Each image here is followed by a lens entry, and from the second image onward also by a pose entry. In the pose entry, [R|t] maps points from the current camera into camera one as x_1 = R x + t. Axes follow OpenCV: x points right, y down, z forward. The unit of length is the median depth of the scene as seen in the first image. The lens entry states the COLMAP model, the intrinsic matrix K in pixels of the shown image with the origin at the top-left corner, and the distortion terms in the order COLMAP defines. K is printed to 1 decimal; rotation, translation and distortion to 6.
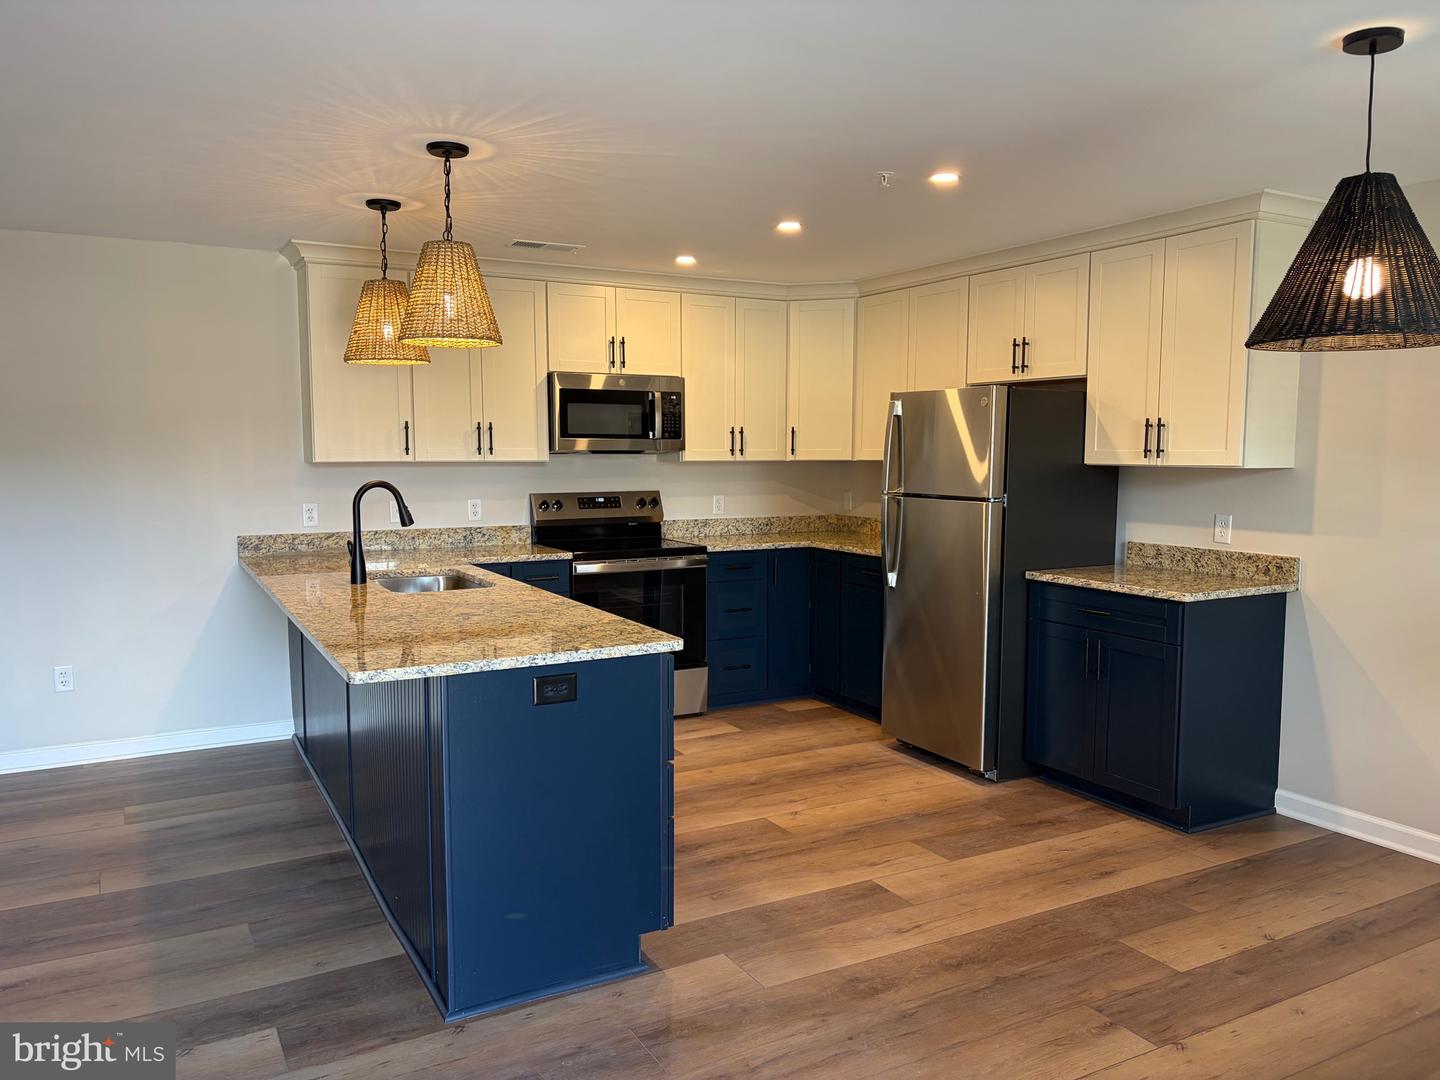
lens RADIAL K [[1083.9, 0, 731.6], [0, 1083.9, 530.8], [0, 0, 1]] dist [0.025180, -0.015139]
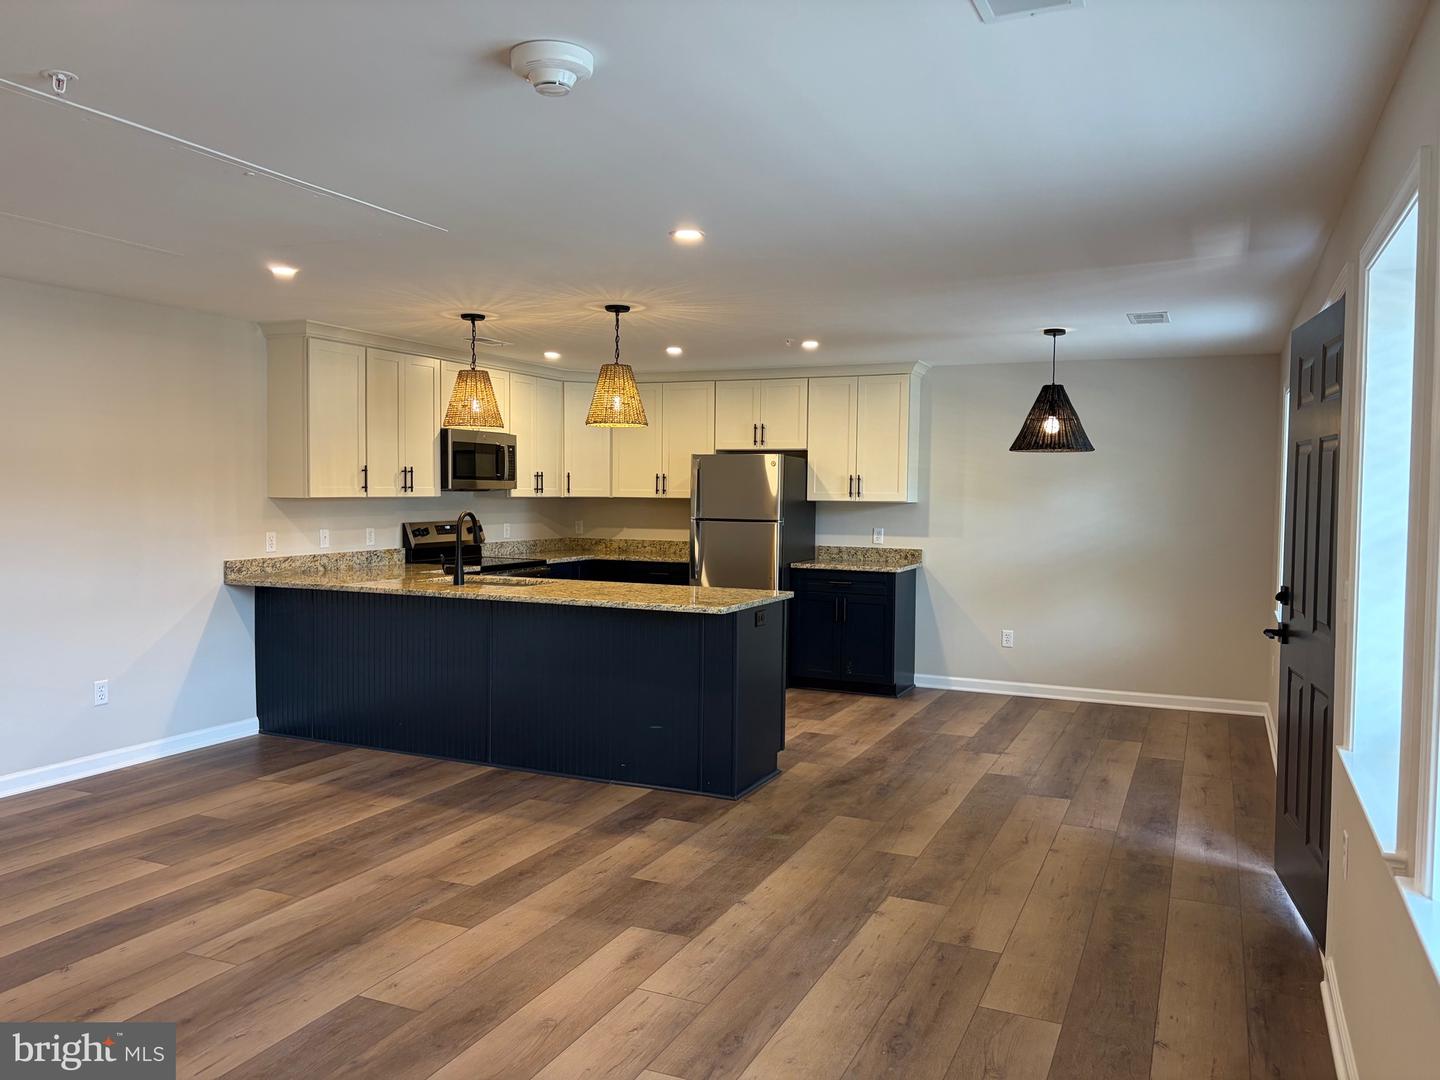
lens RADIAL K [[1083.9, 0, 721.0], [0, 1083.9, 534.5], [0, 0, 1]] dist [0.025180, -0.015139]
pose [[0.803078, -0.017581, 0.595615, -0.826796], [0.035198, 0.999219, -0.017964, 0.018810], [-0.594834, 0.035391, 0.803069, -0.290265]]
